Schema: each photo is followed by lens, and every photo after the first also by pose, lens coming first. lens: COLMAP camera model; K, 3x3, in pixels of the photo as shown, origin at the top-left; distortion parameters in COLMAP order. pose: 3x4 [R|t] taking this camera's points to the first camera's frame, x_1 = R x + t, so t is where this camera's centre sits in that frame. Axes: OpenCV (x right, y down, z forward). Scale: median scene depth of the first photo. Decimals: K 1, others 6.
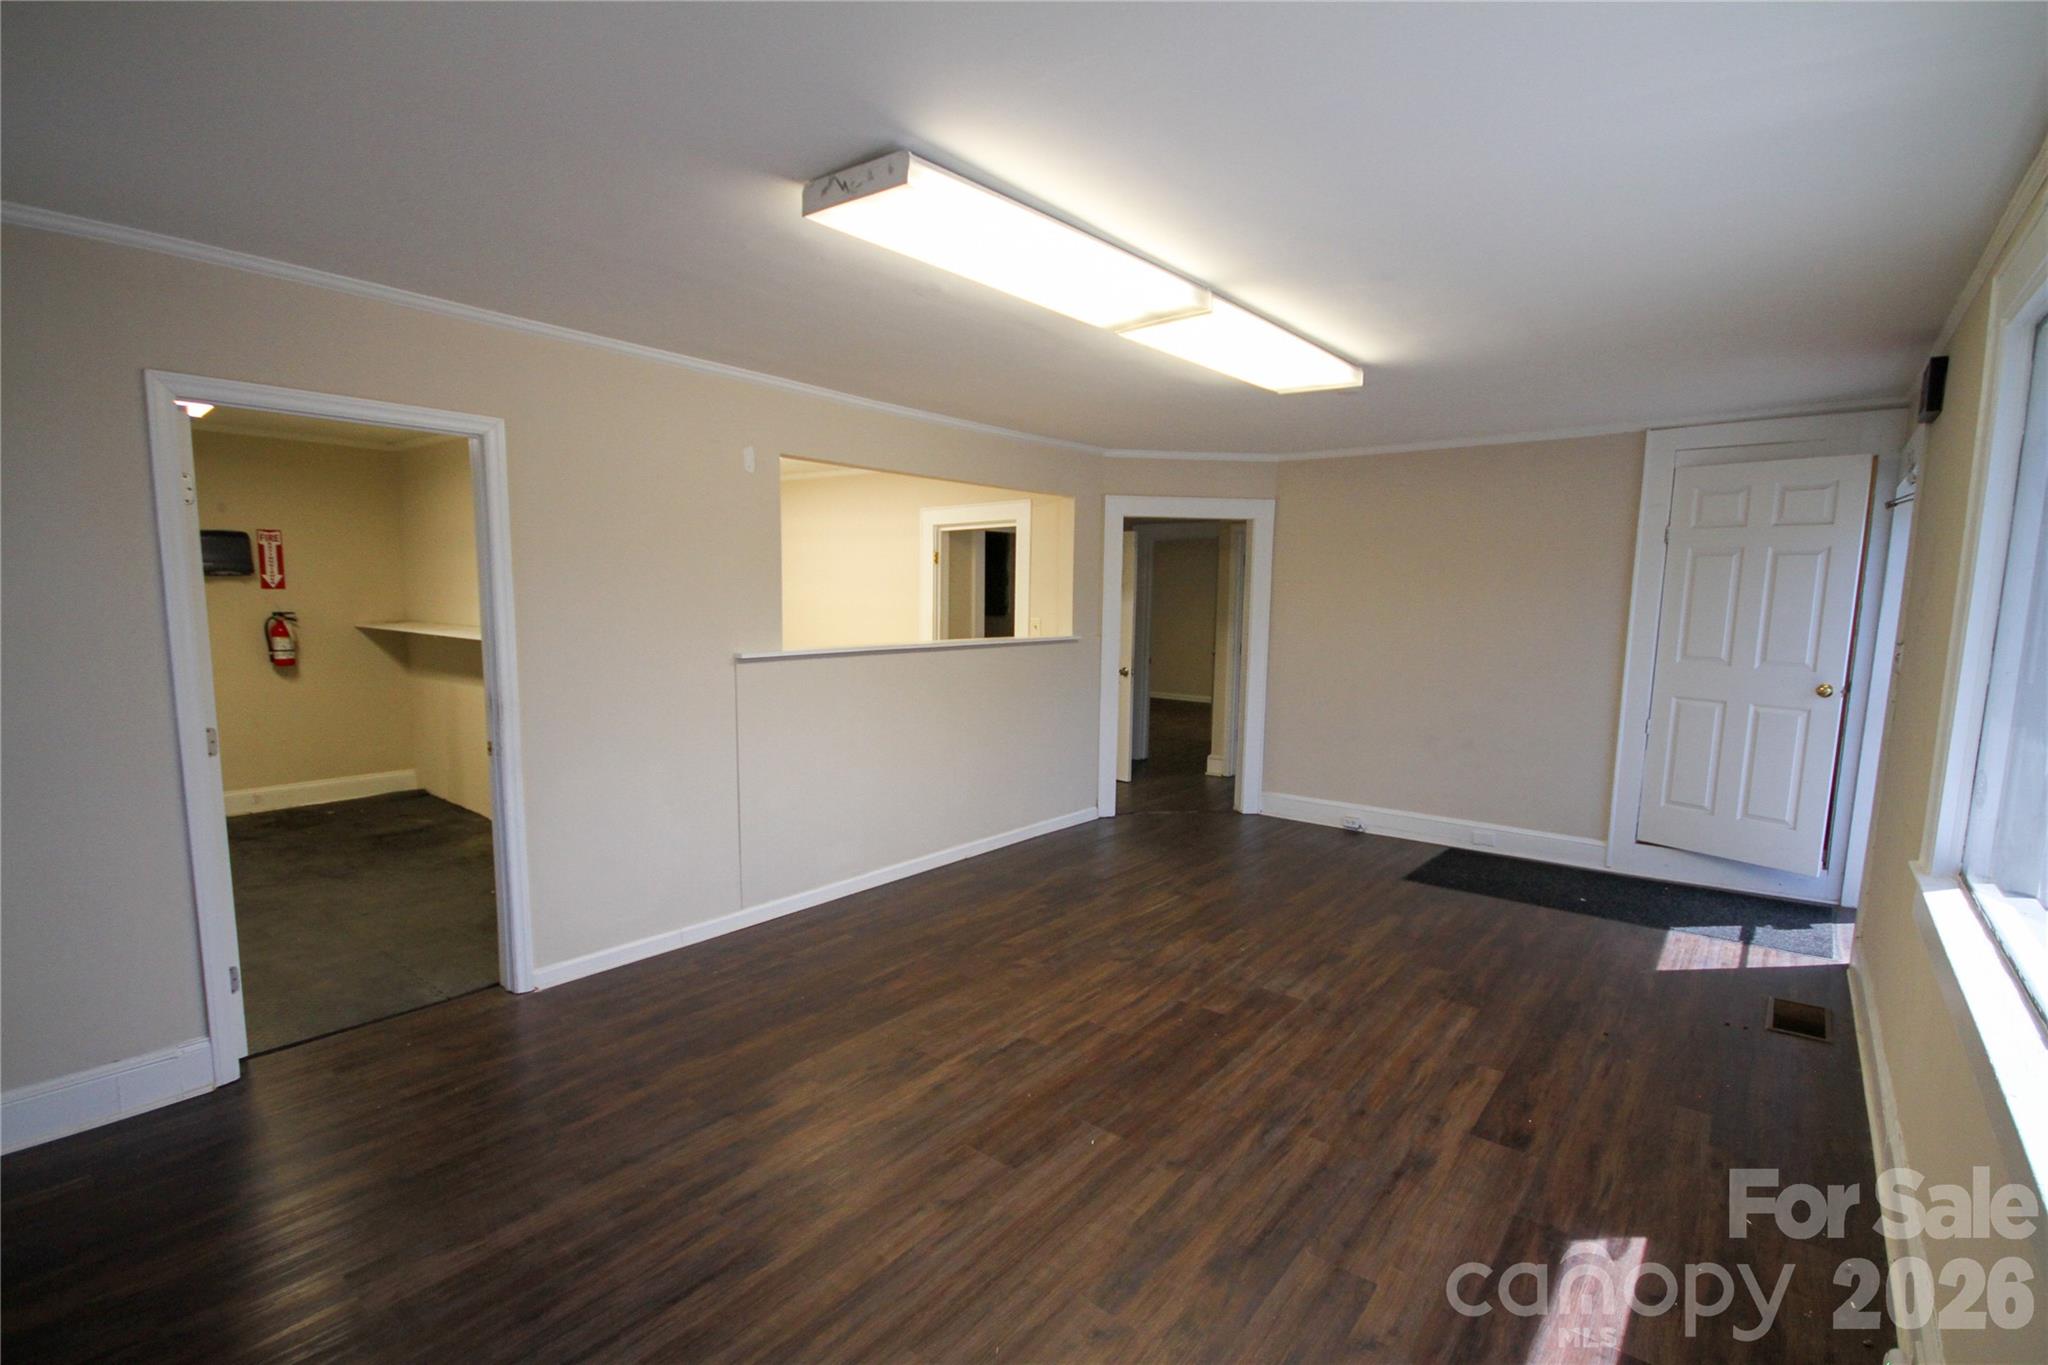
lens RADIAL K [[945.5, 0, 1029.1], [0, 945.5, 697.3], [0, 0, 1]] dist [0.003117, -0.007704]
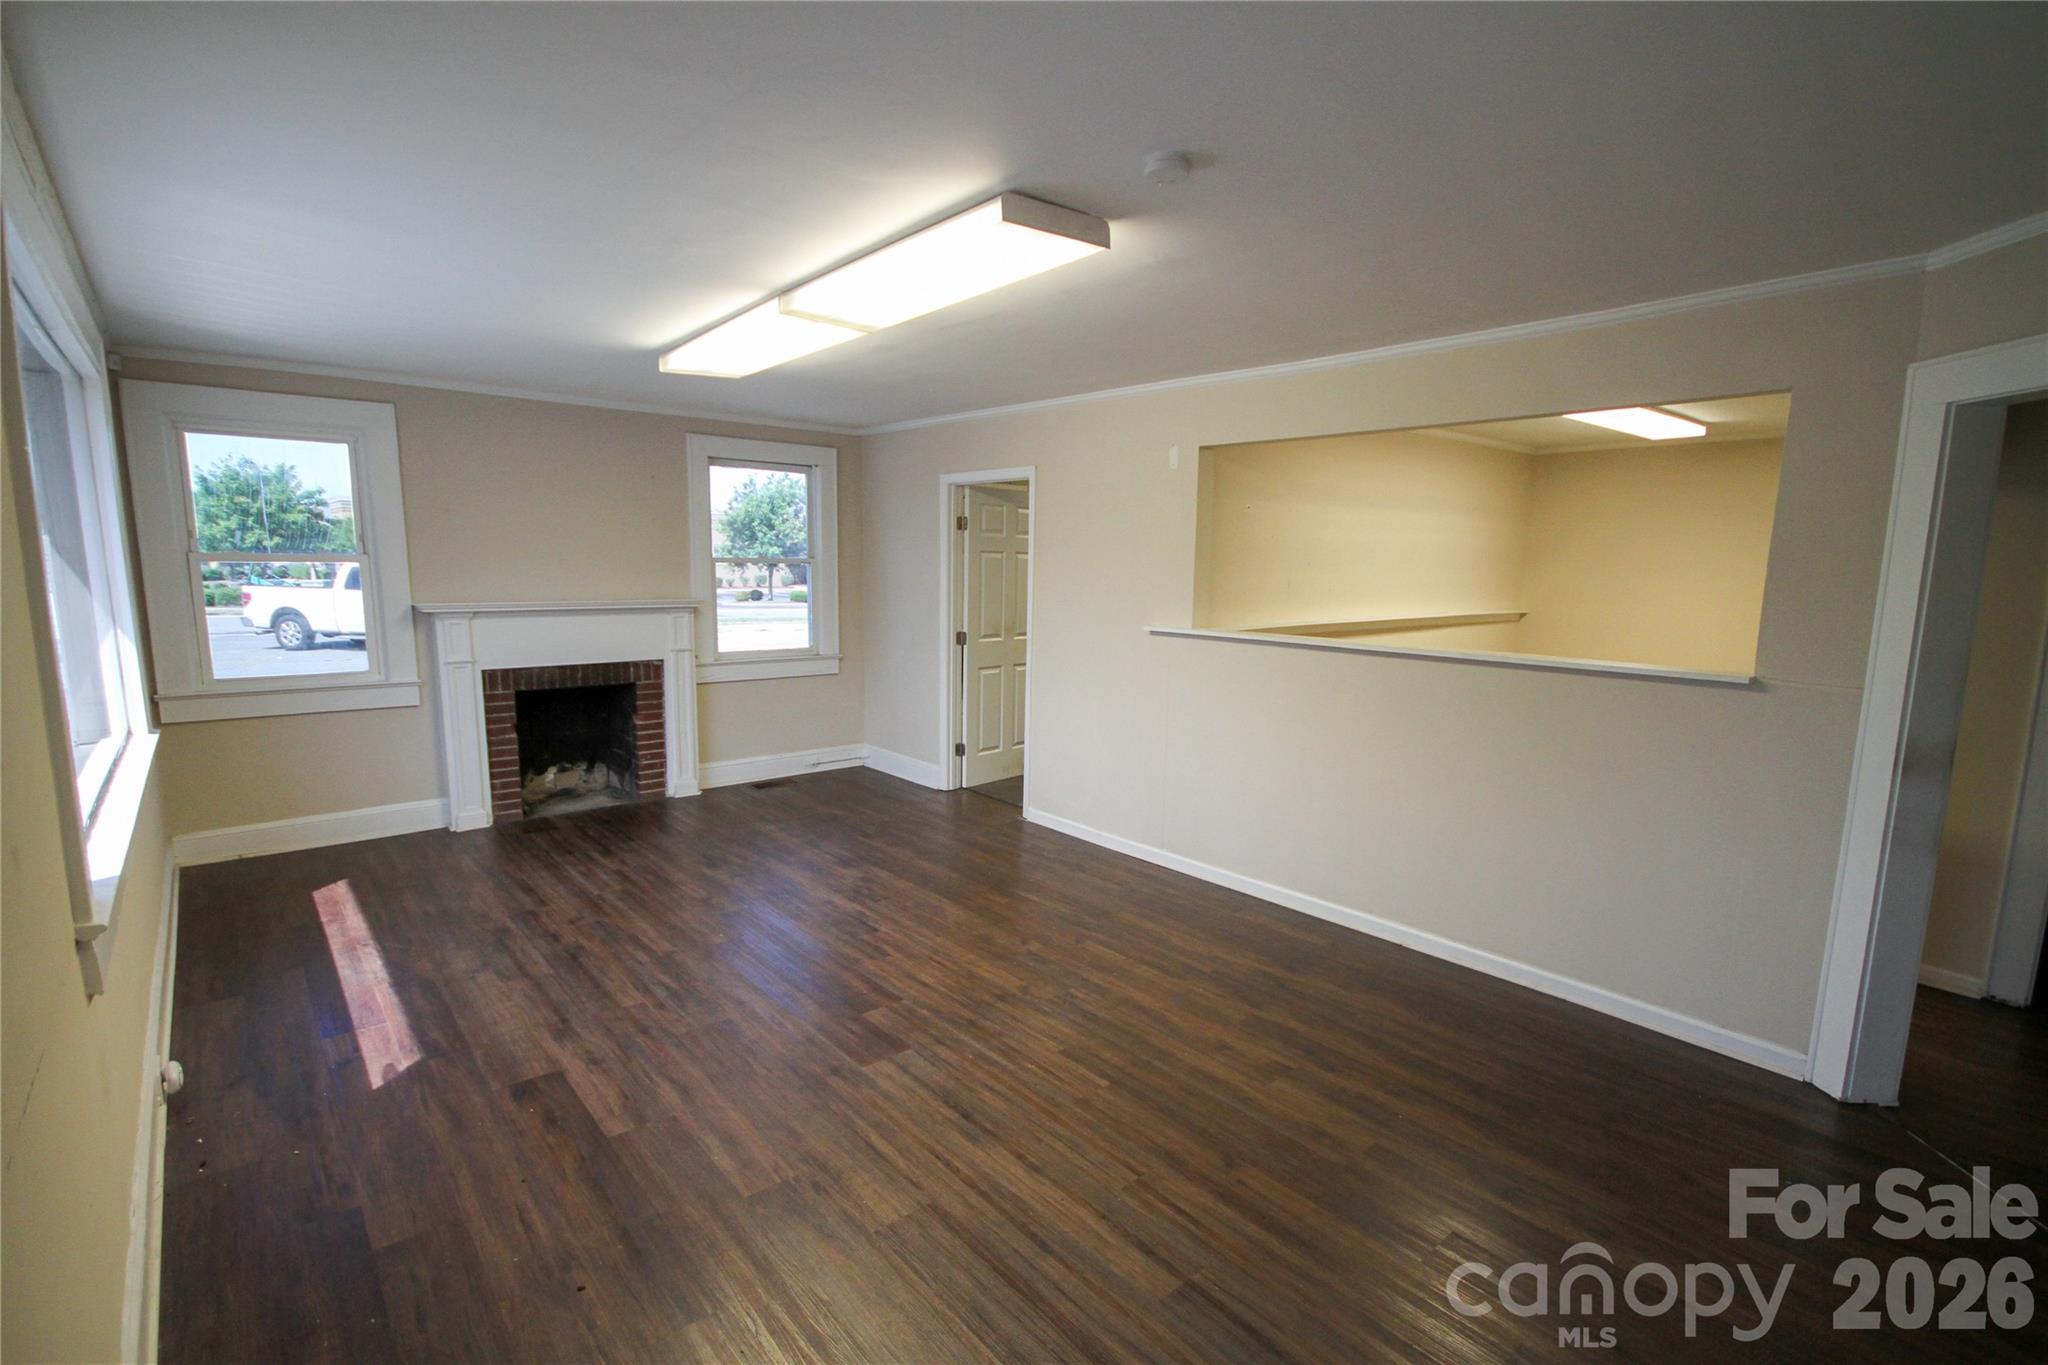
lens RADIAL K [[945.5, 0, 1022.9], [0, 945.5, 699.1], [0, 0, 1]] dist [0.003117, -0.007704]
pose [[-0.188077, 0.122431, -0.974494, 1.221034], [-0.130544, 0.980280, 0.148353, -0.154838], [0.973440, 0.155116, -0.168386, 1.463658]]
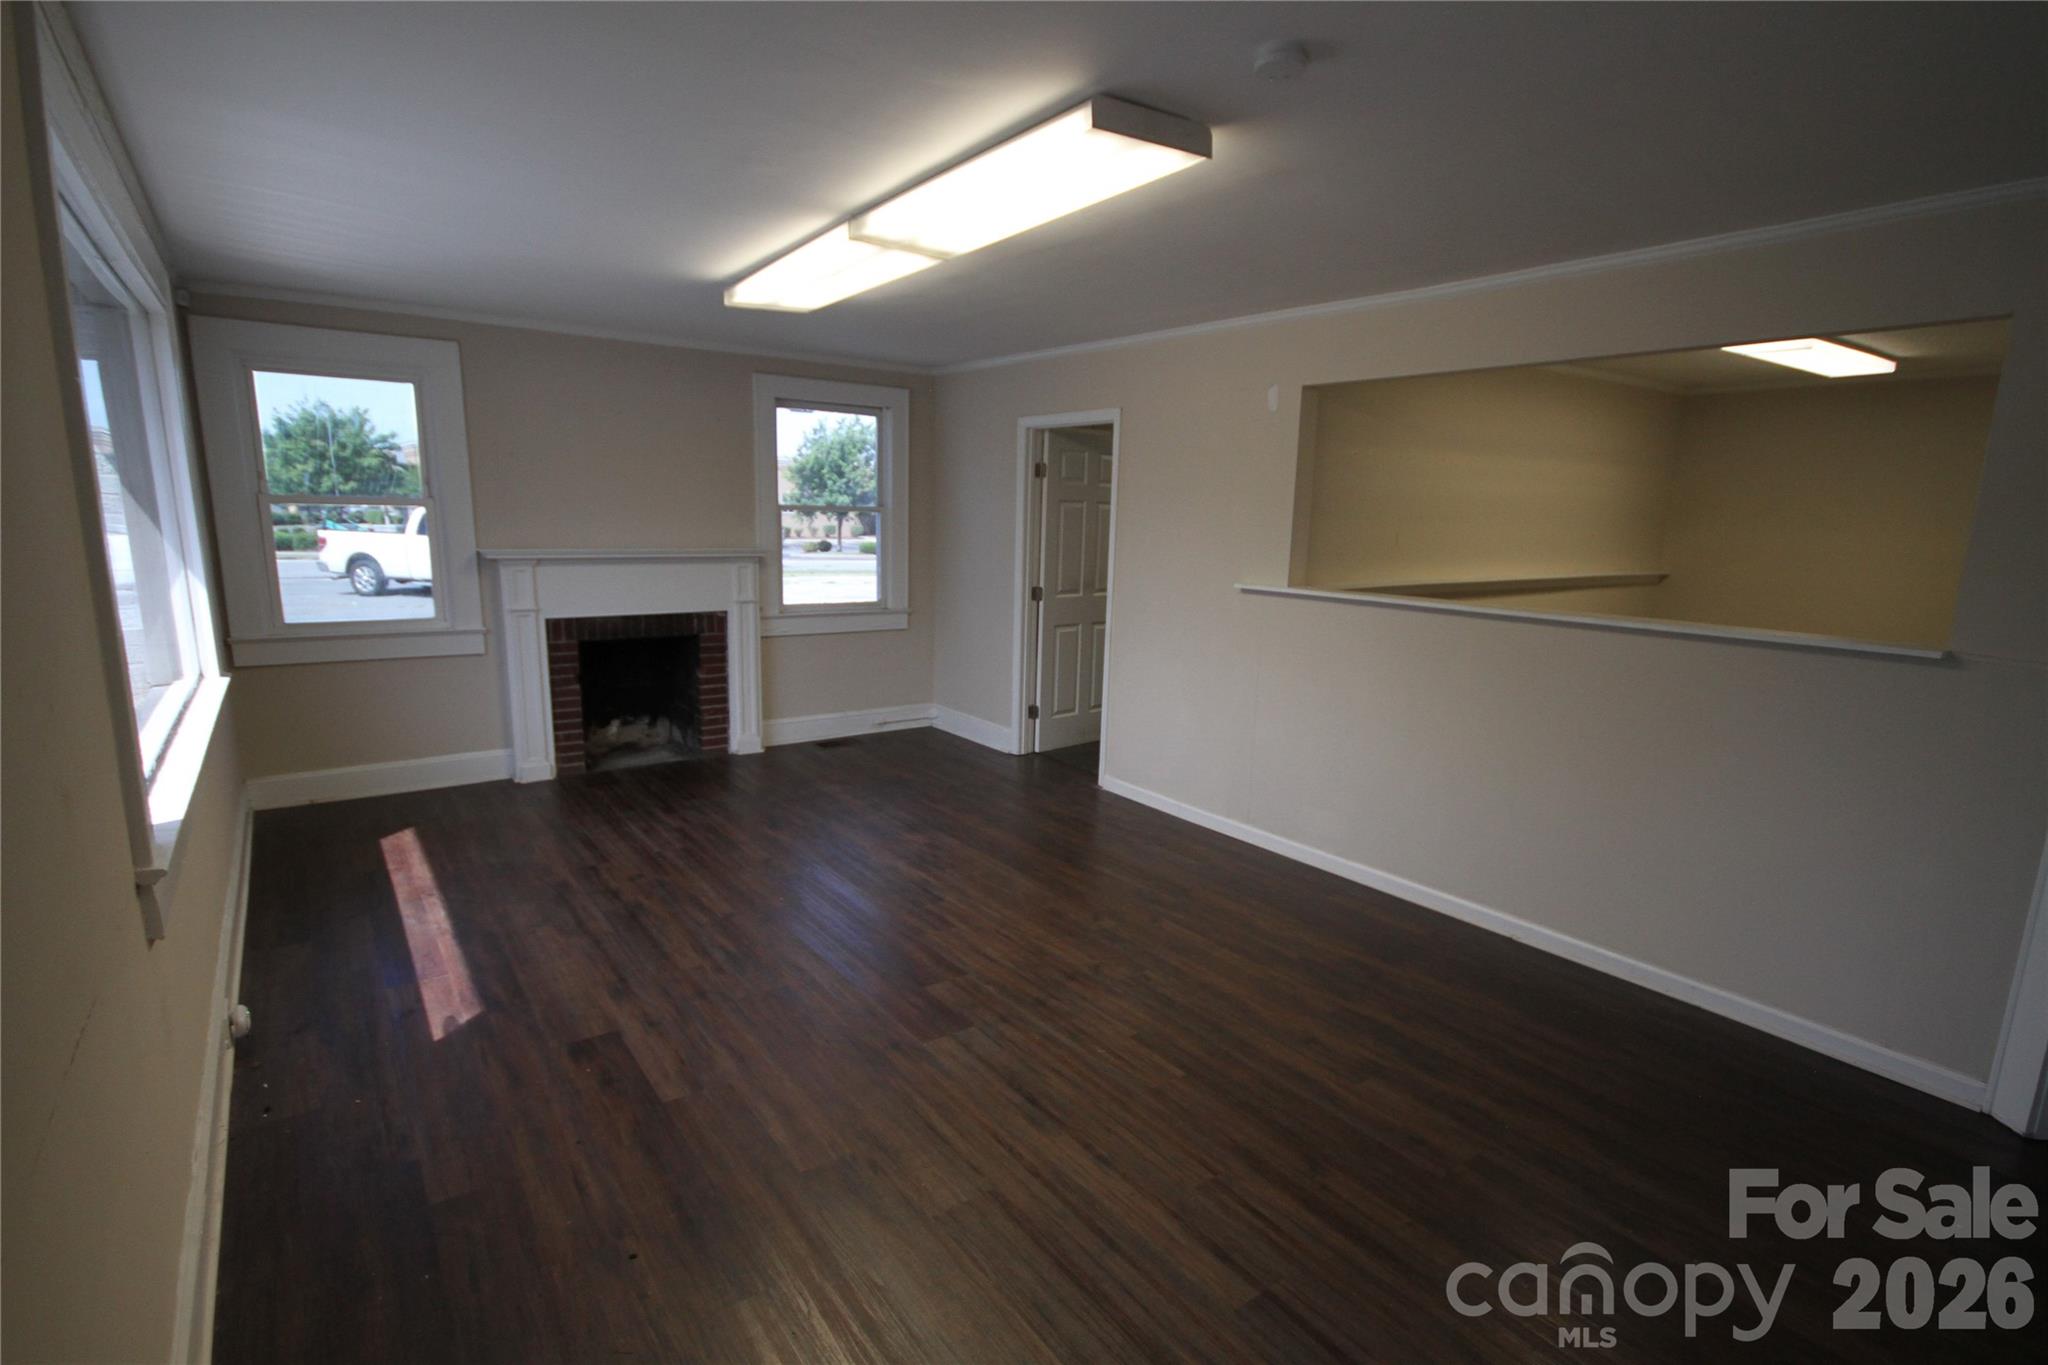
lens RADIAL K [[995.6, 0, 1023.0], [0, 995.6, 701.7], [0, 0, 1]] dist [-0.002527, 0.000026]
pose [[-0.265505, 0.158462, -0.950998, 1.199165], [-0.138508, 0.969898, 0.200281, -0.151108], [0.954108, 0.184896, -0.235565, 1.458529]]
